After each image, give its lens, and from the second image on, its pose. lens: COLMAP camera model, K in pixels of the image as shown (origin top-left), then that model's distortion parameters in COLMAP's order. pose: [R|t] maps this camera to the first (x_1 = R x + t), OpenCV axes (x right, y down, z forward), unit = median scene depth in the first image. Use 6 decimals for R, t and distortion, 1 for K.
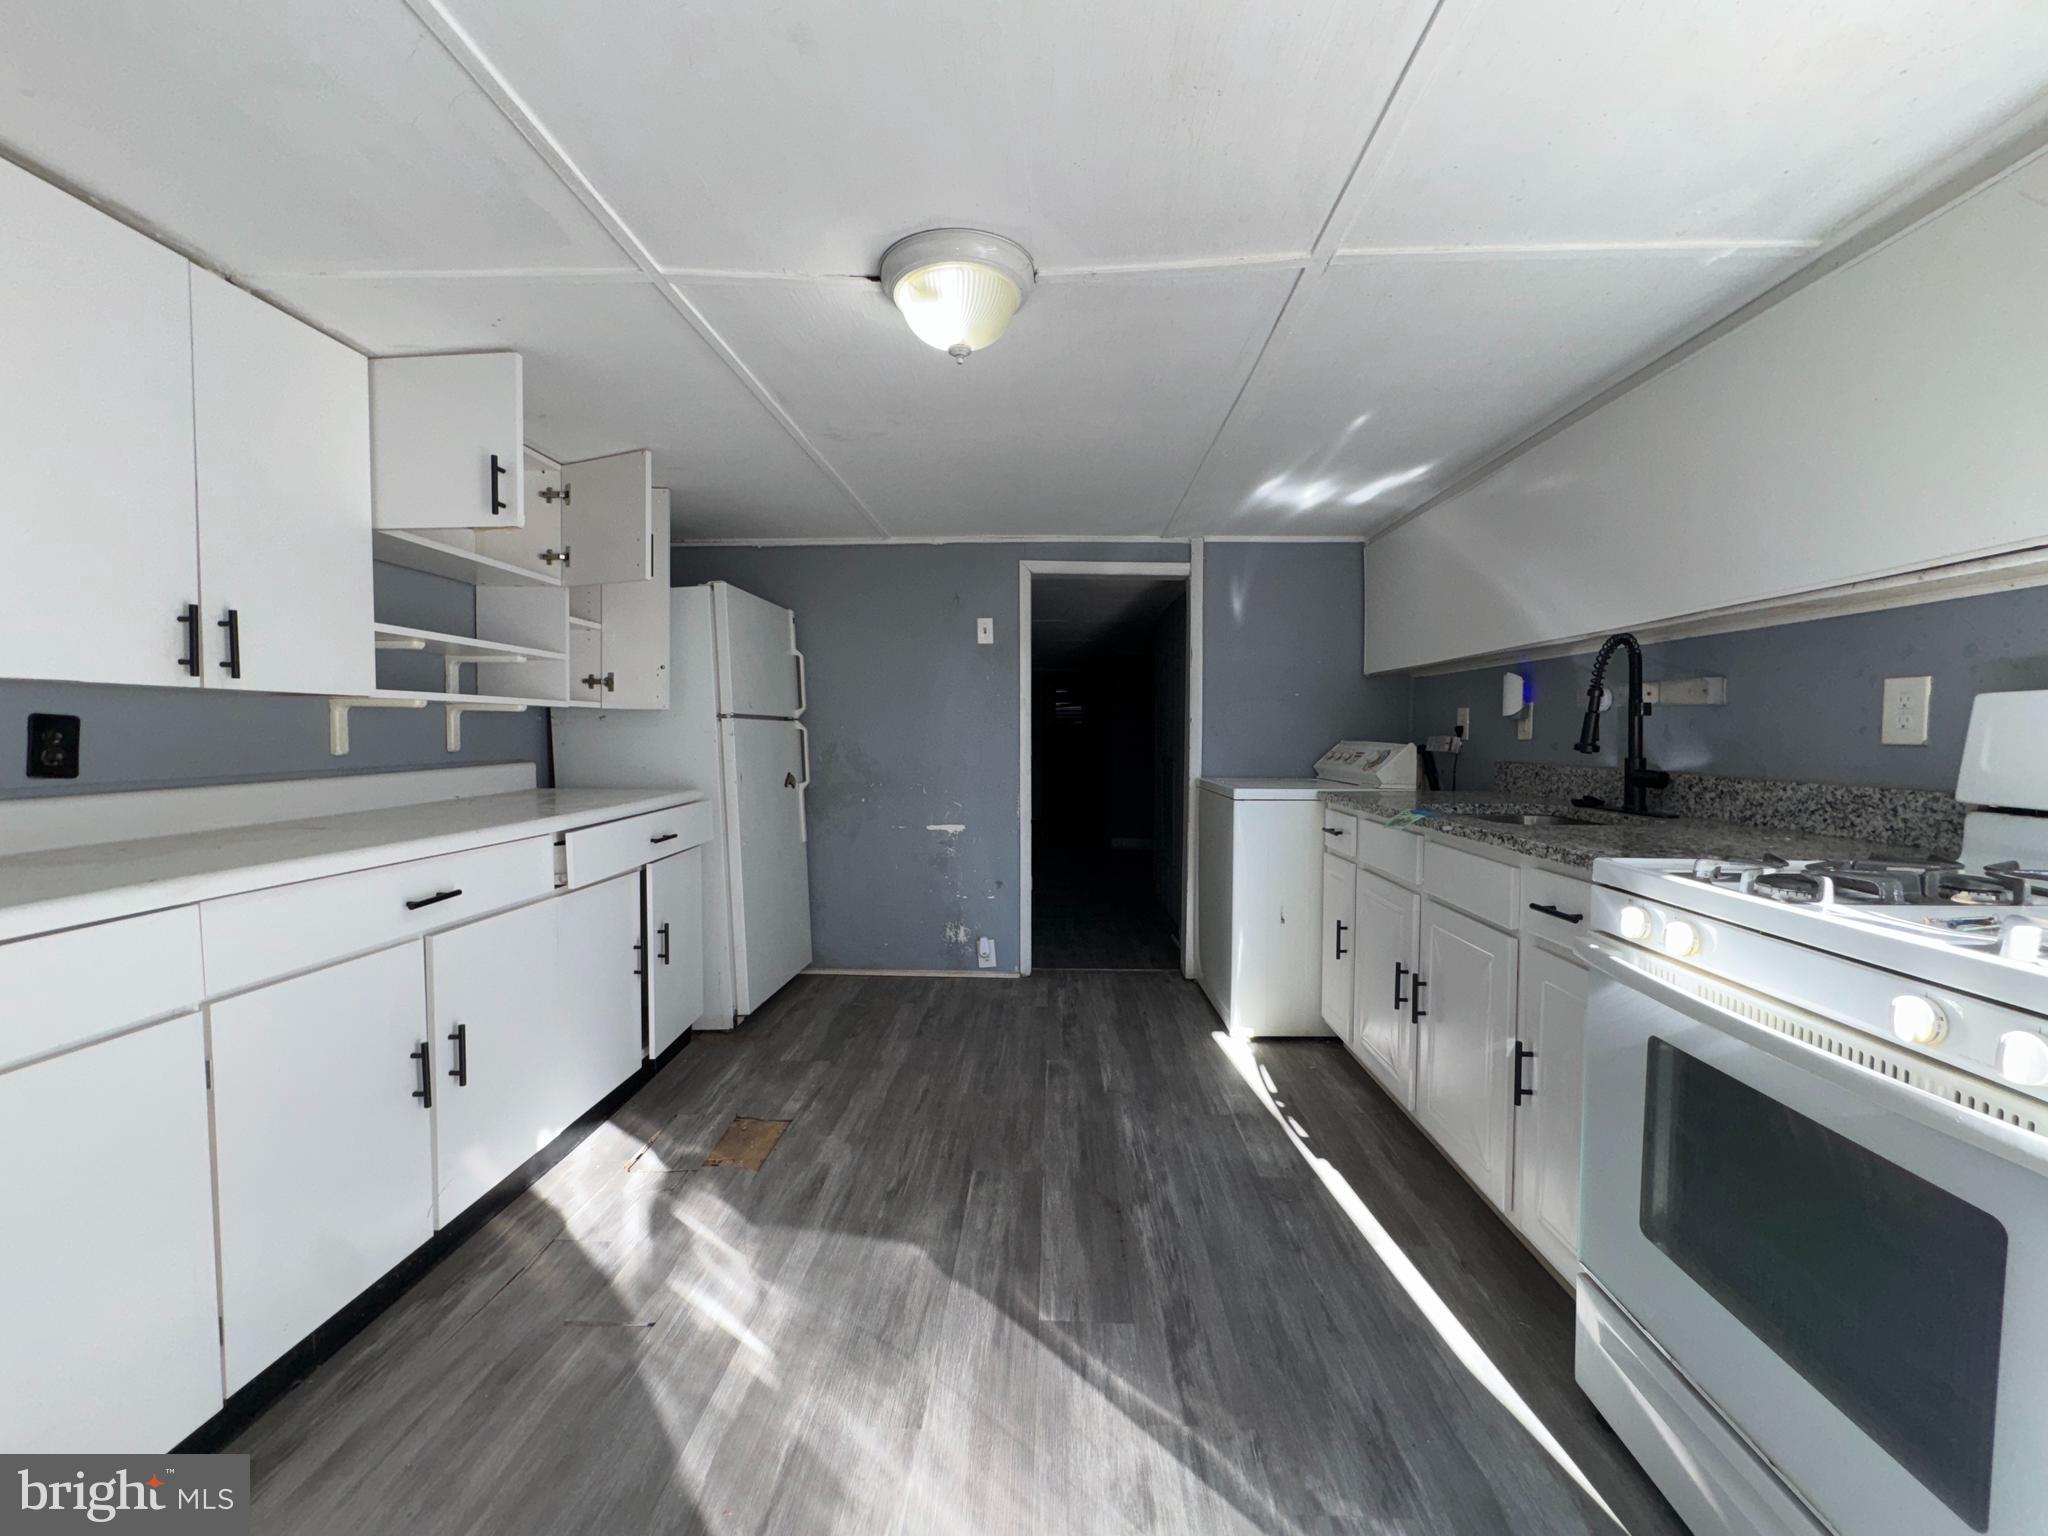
lens RADIAL K [[820.4, 0, 1025.5], [0, 820.4, 765.5], [0, 0, 1]] dist [-0.009150, 0.002616]
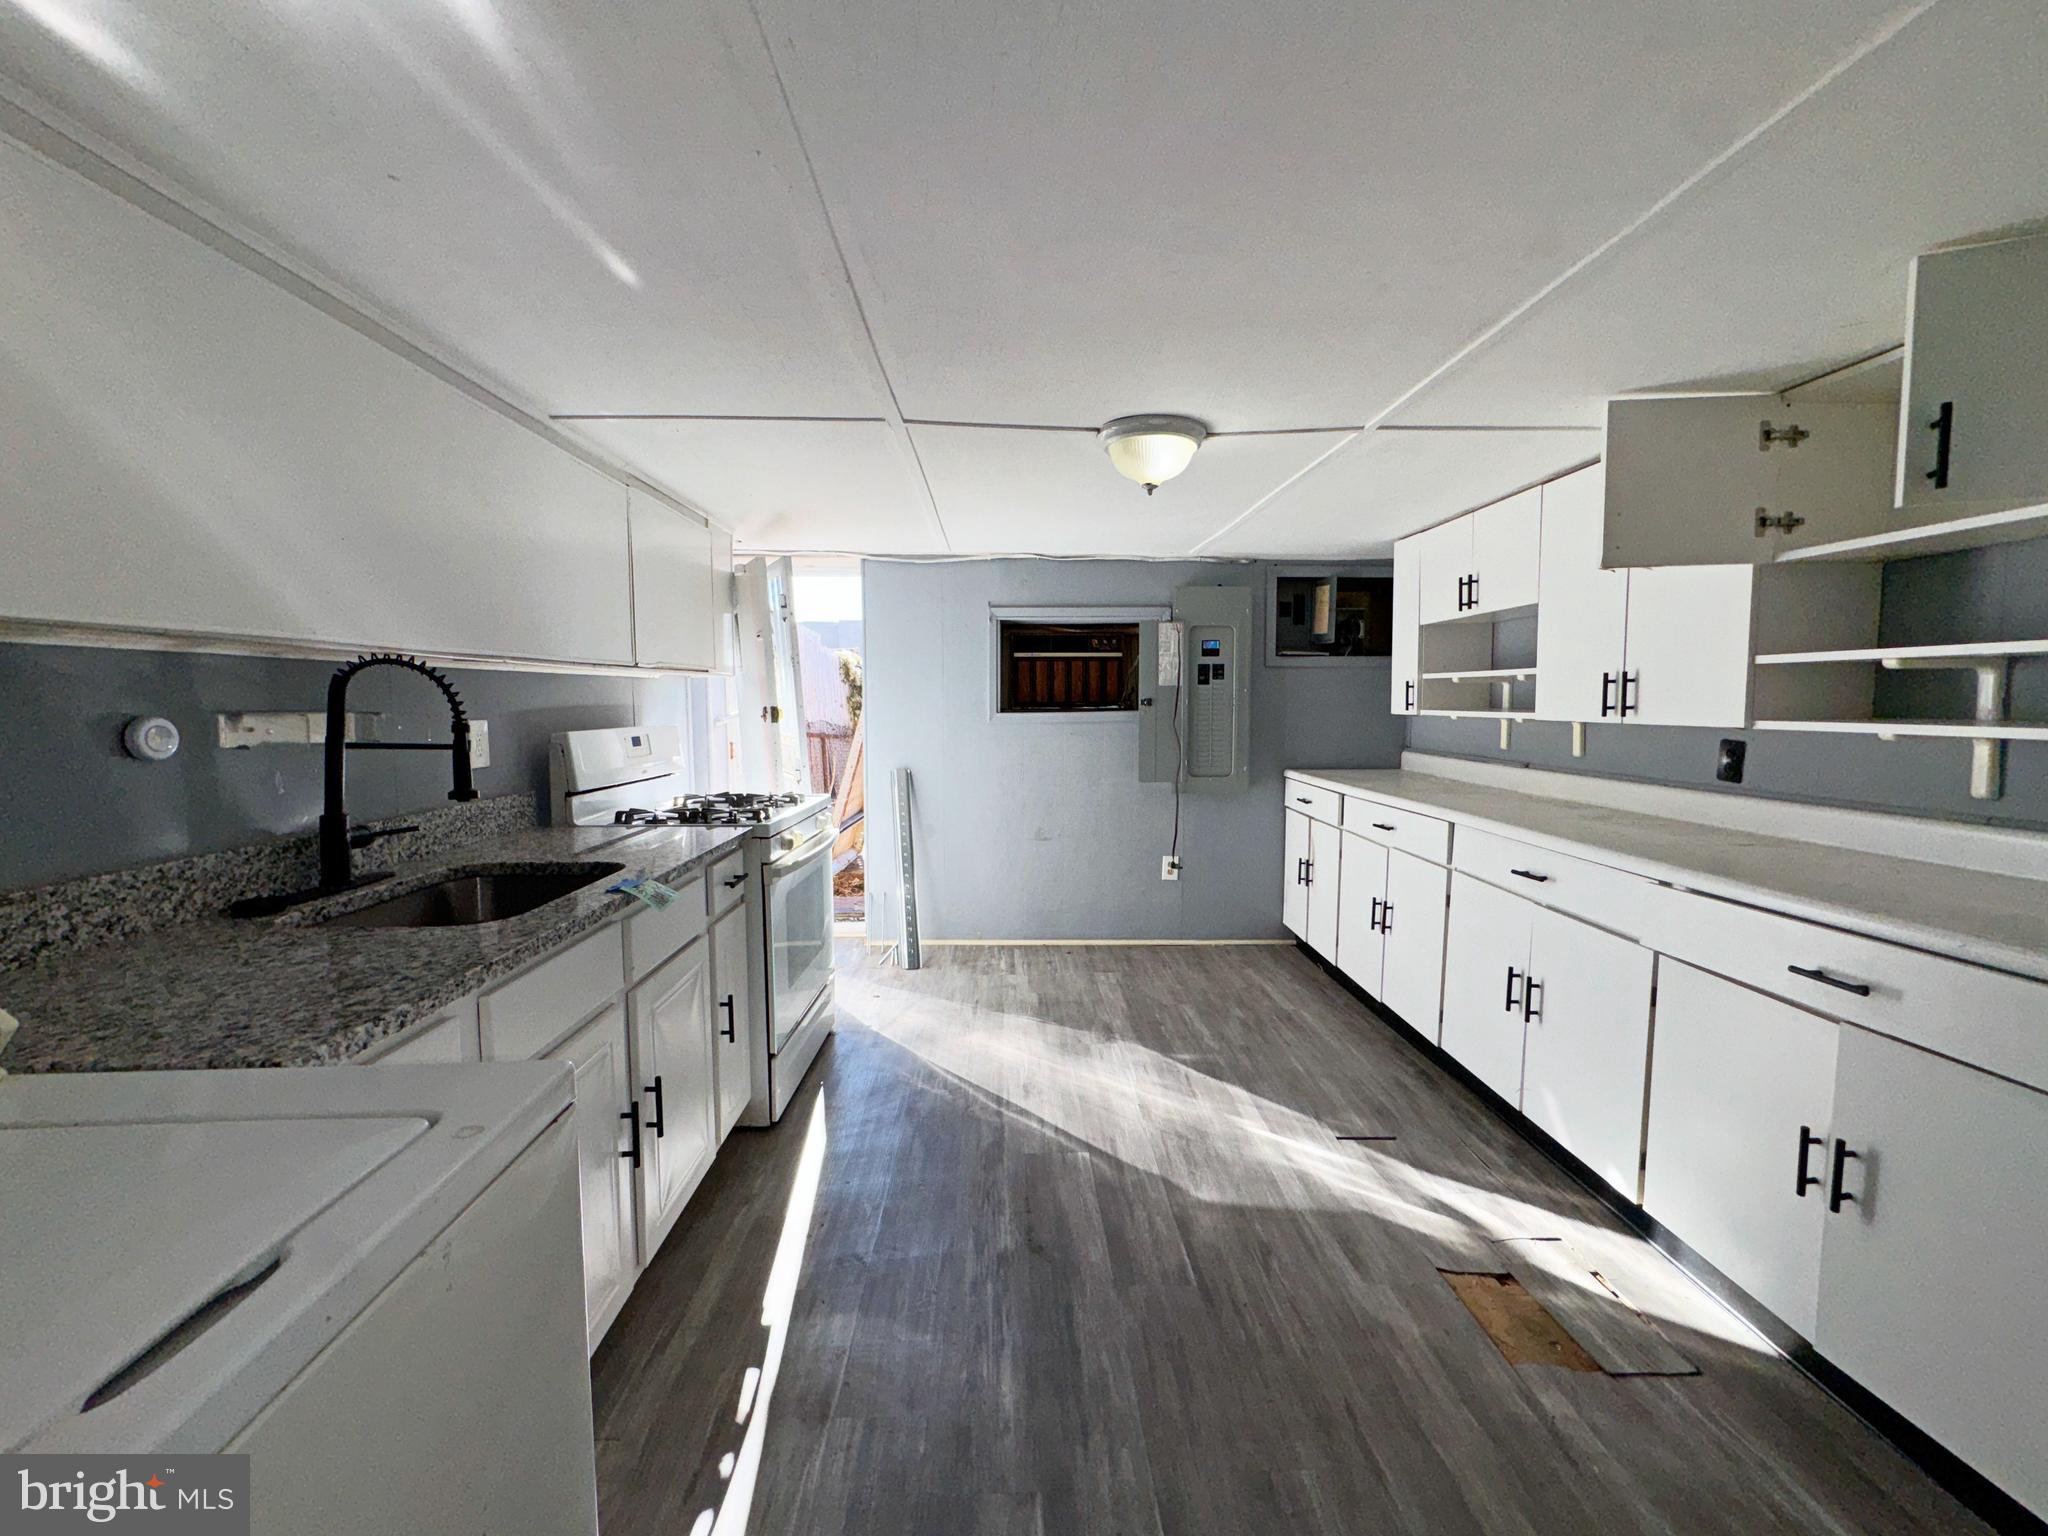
lens RADIAL K [[820.4, 0, 1025.5], [0, 820.4, 765.5], [0, 0, 1]] dist [-0.009150, 0.002616]
pose [[-0.997625, 0.007074, -0.068514, 0.199059], [-0.001328, 0.992551, 0.121825, -0.172097], [0.068866, 0.121626, -0.990184, 2.086719]]
